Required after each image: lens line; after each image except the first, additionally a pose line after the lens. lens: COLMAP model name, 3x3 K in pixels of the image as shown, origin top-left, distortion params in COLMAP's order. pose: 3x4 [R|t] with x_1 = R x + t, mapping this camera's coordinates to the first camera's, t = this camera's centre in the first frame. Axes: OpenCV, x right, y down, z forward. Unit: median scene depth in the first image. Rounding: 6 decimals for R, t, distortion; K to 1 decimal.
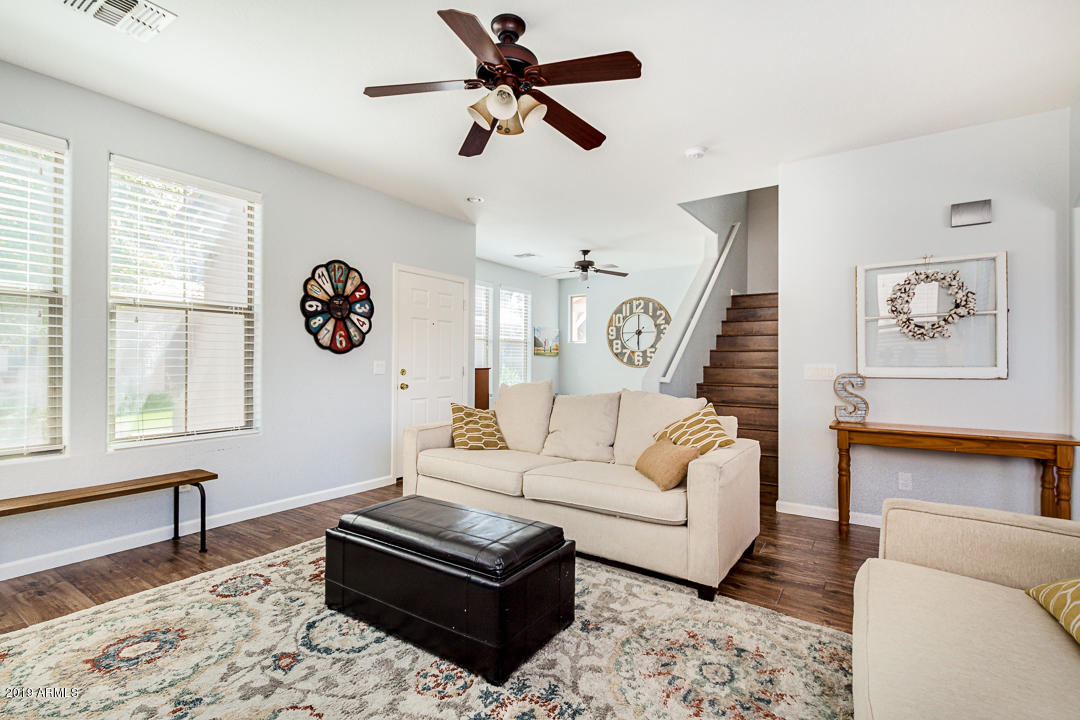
lens RADIAL K [[495.4, 0, 550.7], [0, 495.4, 361.5], [0, 0, 1]] dist [0.005049, -0.002816]
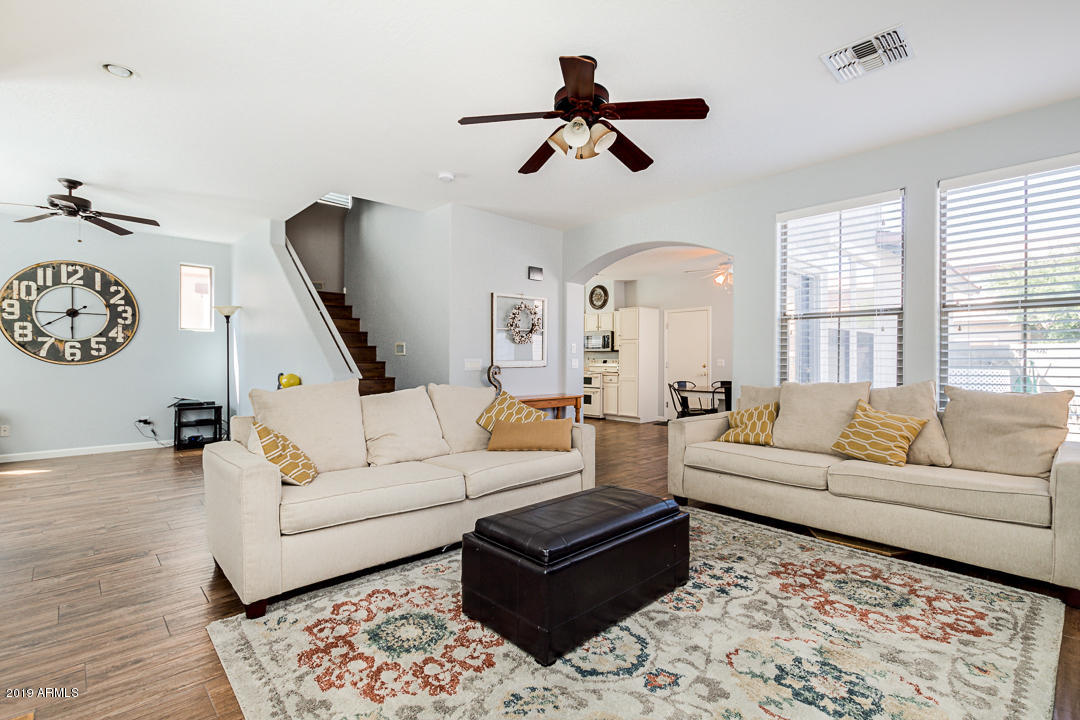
lens RADIAL K [[495.4, 0, 525.3], [0, 495.4, 360.4], [0, 0, 1]] dist [0.005049, -0.002816]
pose [[0.242070, -0.005841, 0.970241, -0.335246], [-0.003977, 0.999968, 0.007013, -0.000700], [-0.970251, -0.005556, 0.242039, 0.229782]]
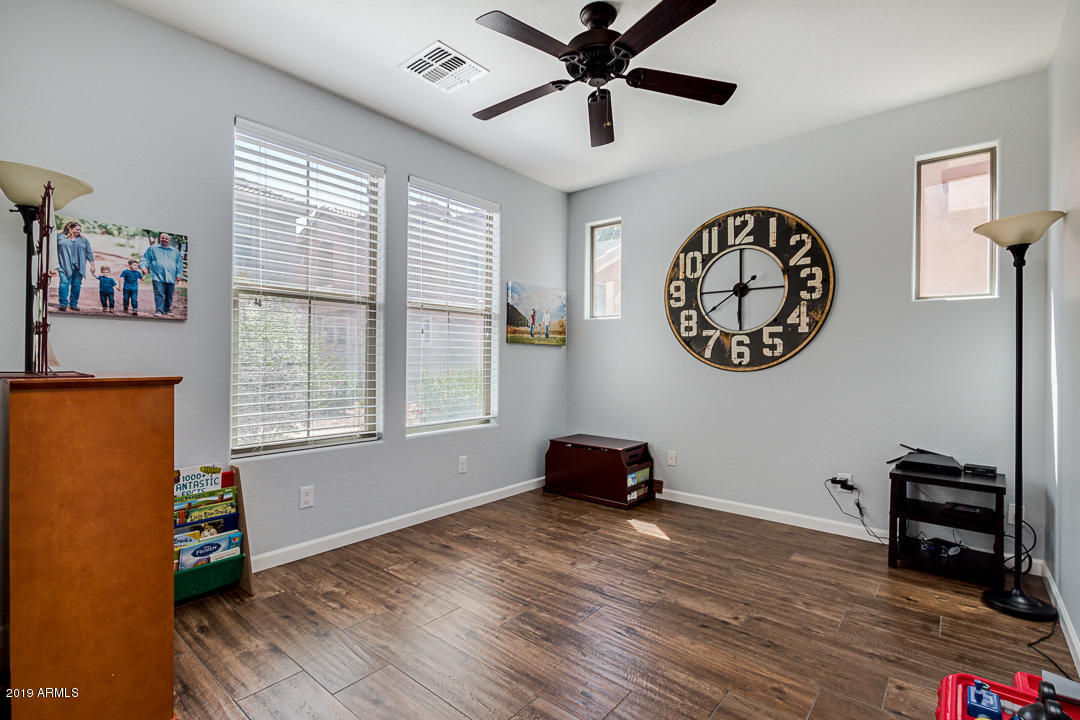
lens RADIAL K [[495.4, 0, 542.7], [0, 495.4, 357.0], [0, 0, 1]] dist [0.005049, -0.002816]
pose [[0.992657, -0.000120, -0.120960, 0.057479], [0.001059, 0.999970, 0.007700, -0.003304], [0.120956, -0.007771, 0.992627, 0.547179]]
